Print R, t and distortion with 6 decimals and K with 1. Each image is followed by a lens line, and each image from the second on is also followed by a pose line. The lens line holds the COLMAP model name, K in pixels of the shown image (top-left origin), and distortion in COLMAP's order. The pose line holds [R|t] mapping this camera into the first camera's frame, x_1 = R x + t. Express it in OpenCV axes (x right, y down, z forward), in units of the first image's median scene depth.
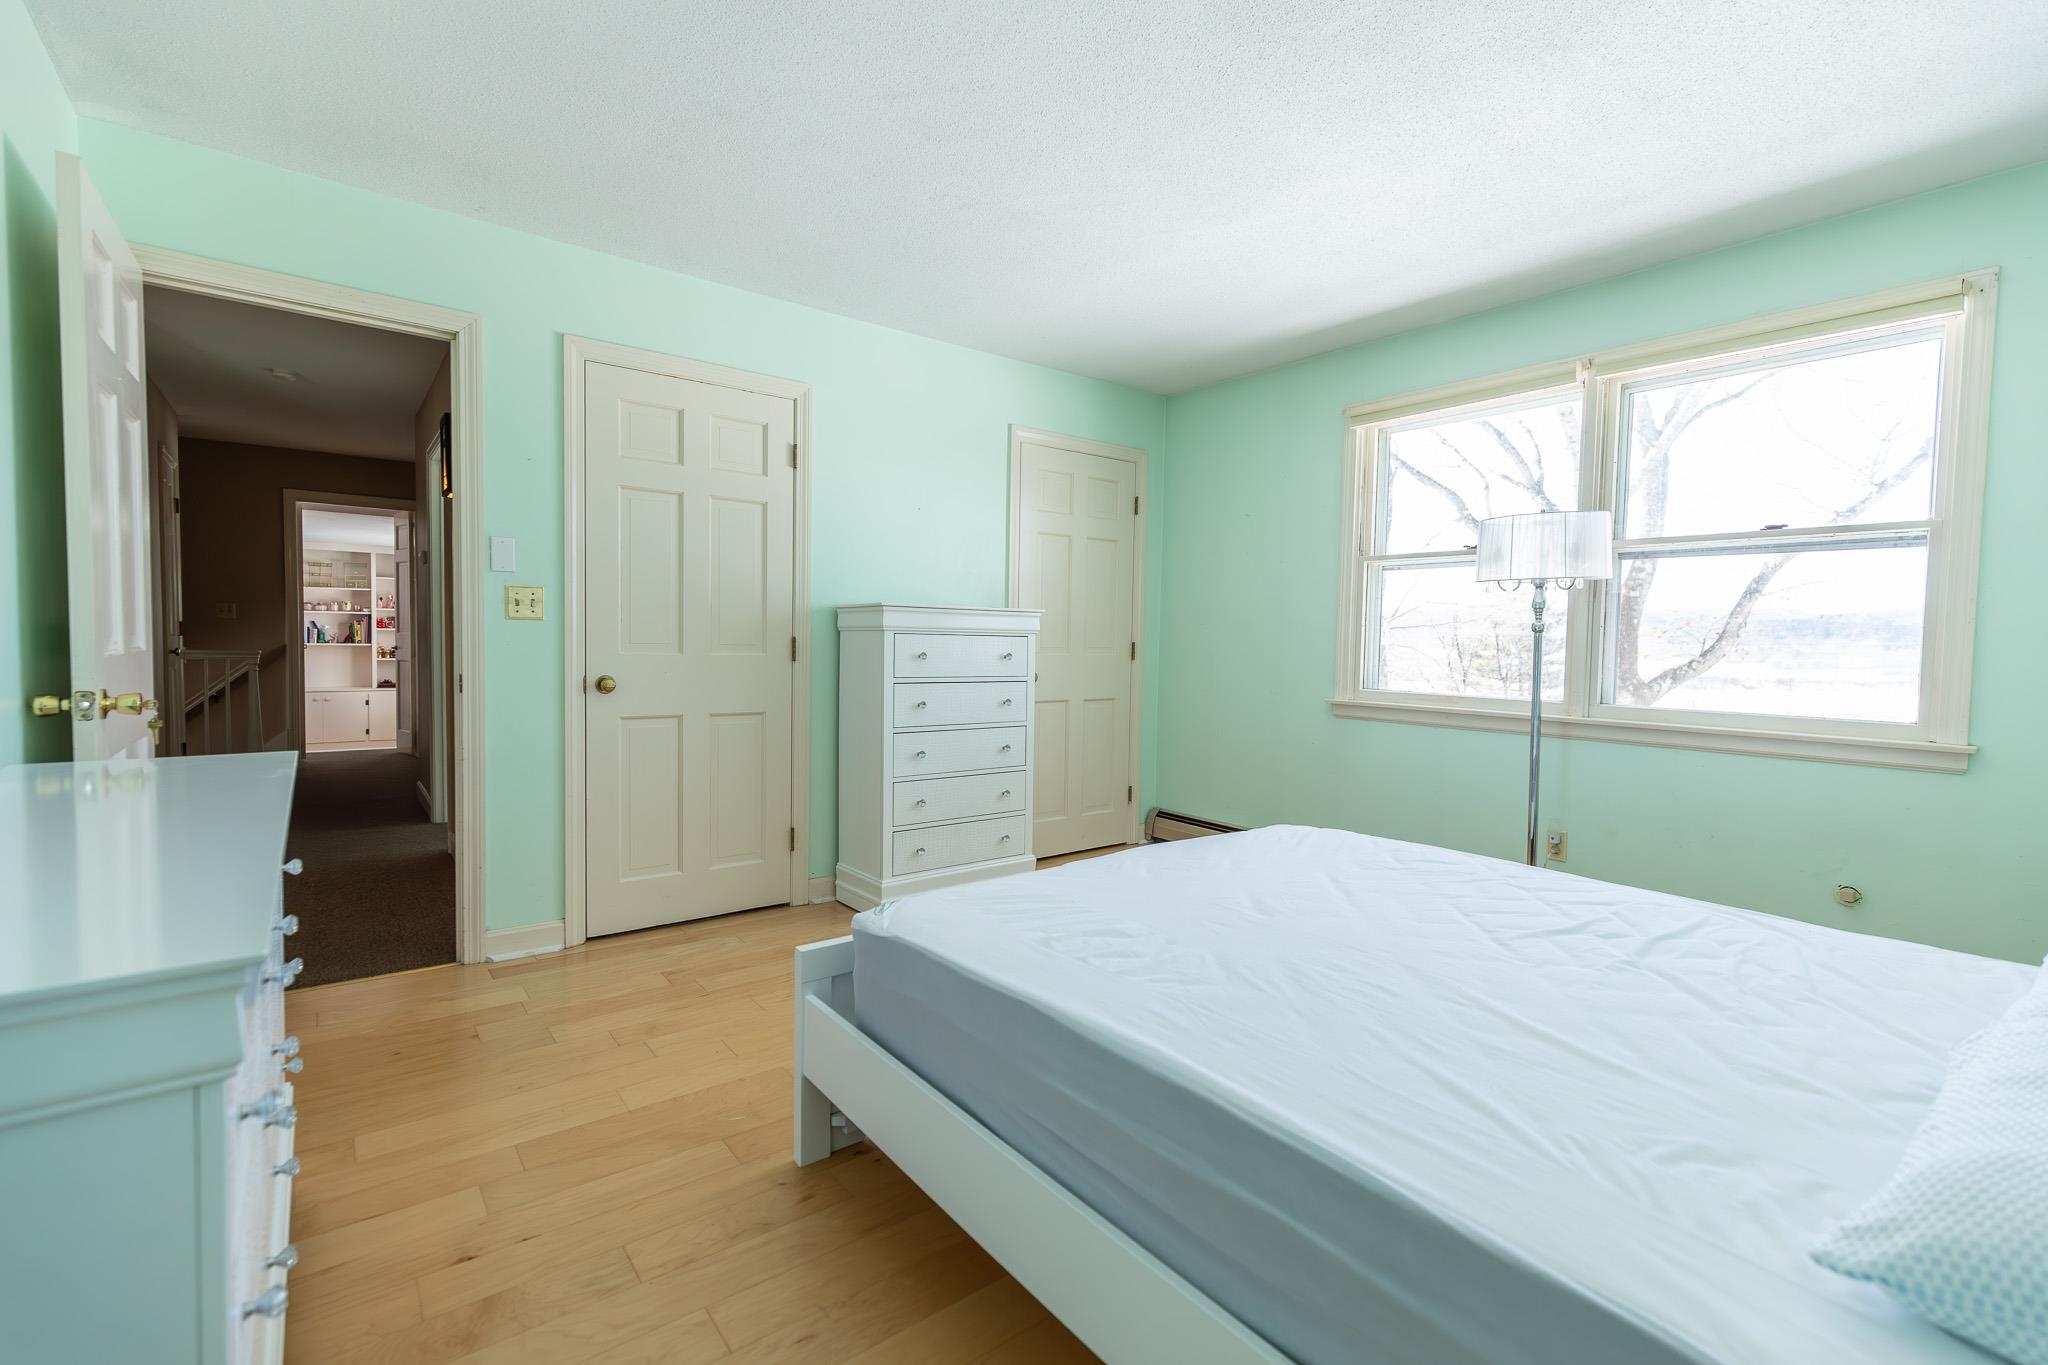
lens RADIAL K [[892.4, 0, 1023.7], [0, 892.4, 677.9], [0, 0, 1]] dist [0.000820, -0.000347]
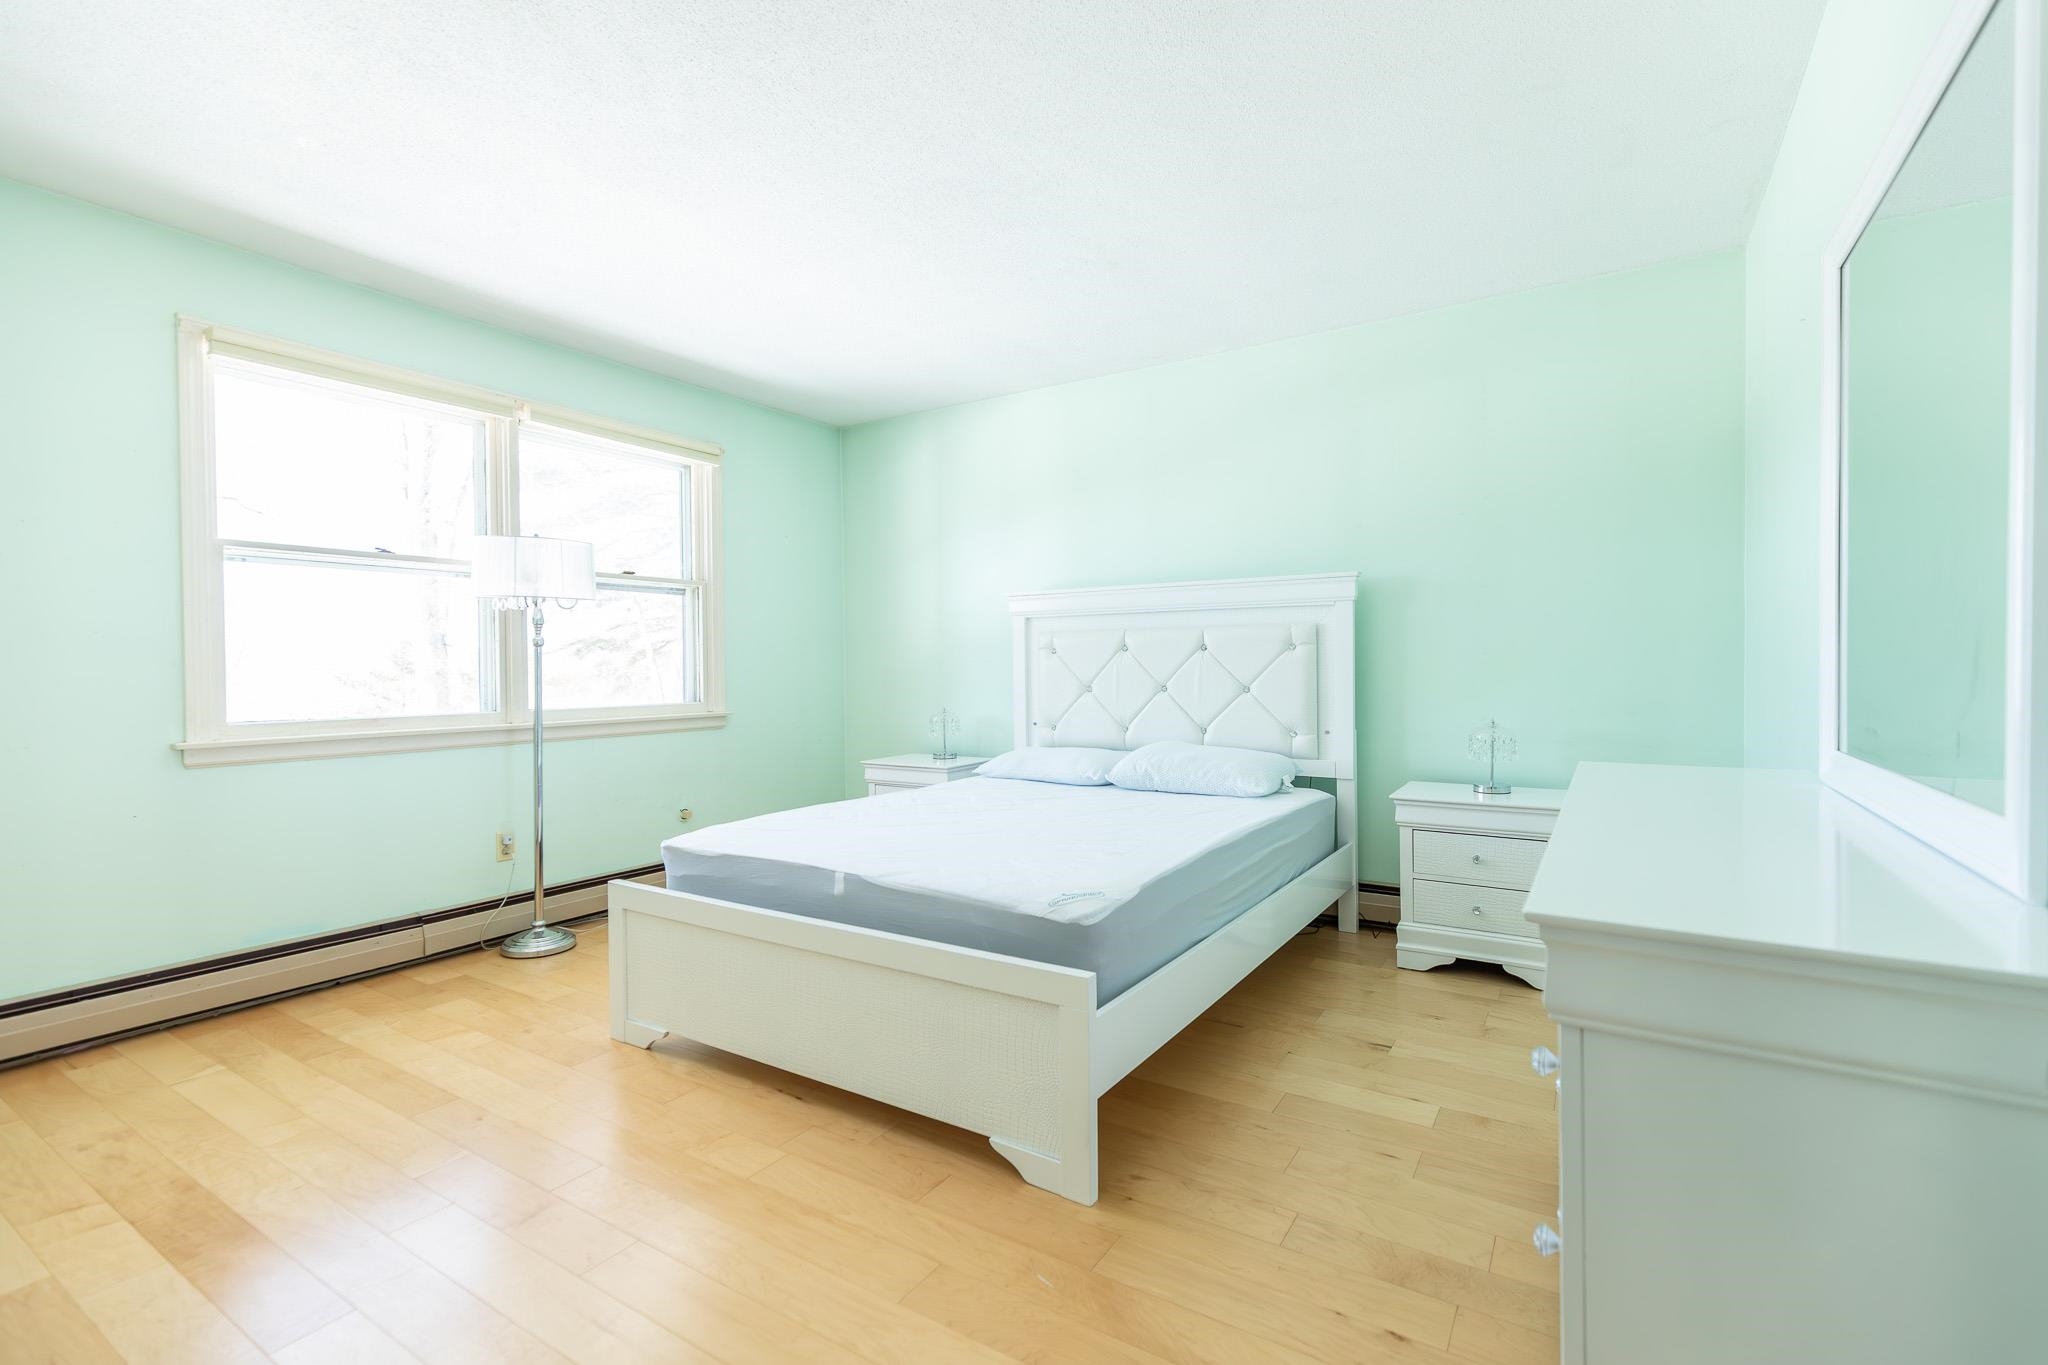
lens RADIAL K [[911.0, 0, 1034.5], [0, 911.0, 676.8], [0, 0, 1]] dist [0.015858, -0.000438]
pose [[-0.324200, -0.030050, 0.945511, -0.728248], [0.041739, 0.998068, 0.046032, -0.044112], [-0.945067, 0.054388, -0.322319, 0.854497]]
